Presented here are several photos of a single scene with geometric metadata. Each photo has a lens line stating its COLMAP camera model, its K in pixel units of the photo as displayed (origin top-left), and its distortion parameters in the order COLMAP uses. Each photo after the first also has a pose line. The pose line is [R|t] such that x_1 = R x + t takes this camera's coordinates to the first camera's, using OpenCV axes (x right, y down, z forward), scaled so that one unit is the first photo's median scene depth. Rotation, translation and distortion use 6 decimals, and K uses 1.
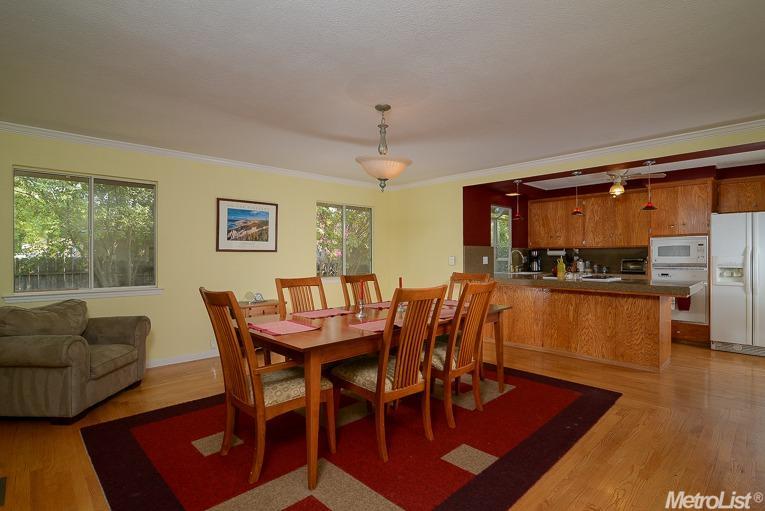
lens RADIAL K [[379.2, 0, 382.5], [0, 379.2, 255.5], [0, 0, 1]] dist [-0.011610, 0.000486]
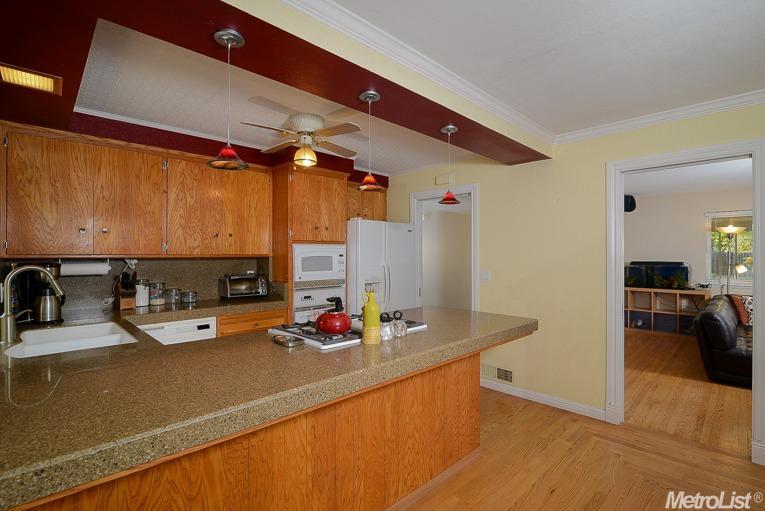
lens RADIAL K [[364.4, 0, 382.5], [0, 364.4, 255.5], [0, 0, 1]] dist [-0.023392, 0.000178]
pose [[-0.006633, 0.001540, 0.999977, 0.080645], [0.003759, 0.999992, -0.001515, -0.026362], [-0.999971, 0.003749, -0.006639, 0.905335]]
